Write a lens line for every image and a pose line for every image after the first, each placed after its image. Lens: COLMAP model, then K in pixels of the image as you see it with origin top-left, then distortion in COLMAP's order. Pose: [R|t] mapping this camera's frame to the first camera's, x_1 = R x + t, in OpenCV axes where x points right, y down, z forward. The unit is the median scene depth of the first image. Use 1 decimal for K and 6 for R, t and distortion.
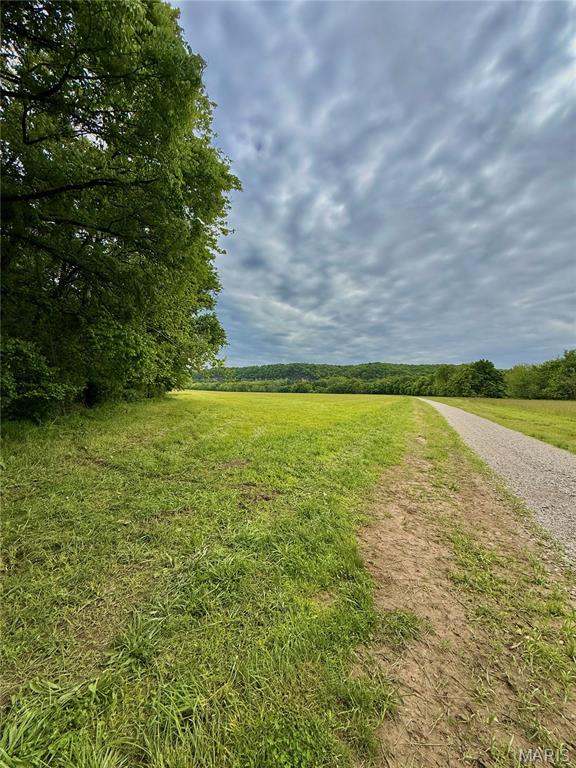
lens RADIAL K [[305.5, 0, 286.2], [0, 305.5, 384.2], [0, 0, 1]] dist [0.012547, 0.000111]
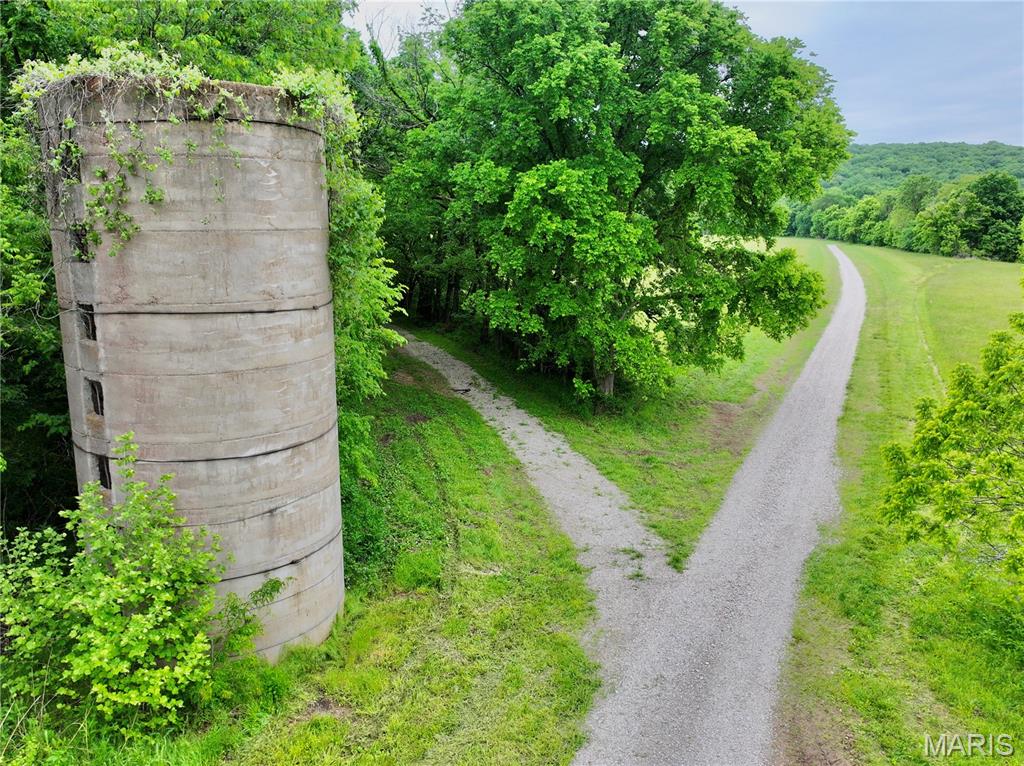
lens RADIAL K [[827.0, 0, 508.0], [0, 827.0, 383.2], [0, 0, 1]] dist [-0.010443, -0.006709]
pose [[0.999984, -0.004709, 0.003106, -0.070996], [0.003908, 0.975395, 0.220432, -0.042473], [-0.004068, -0.220416, 0.975397, -0.221000]]
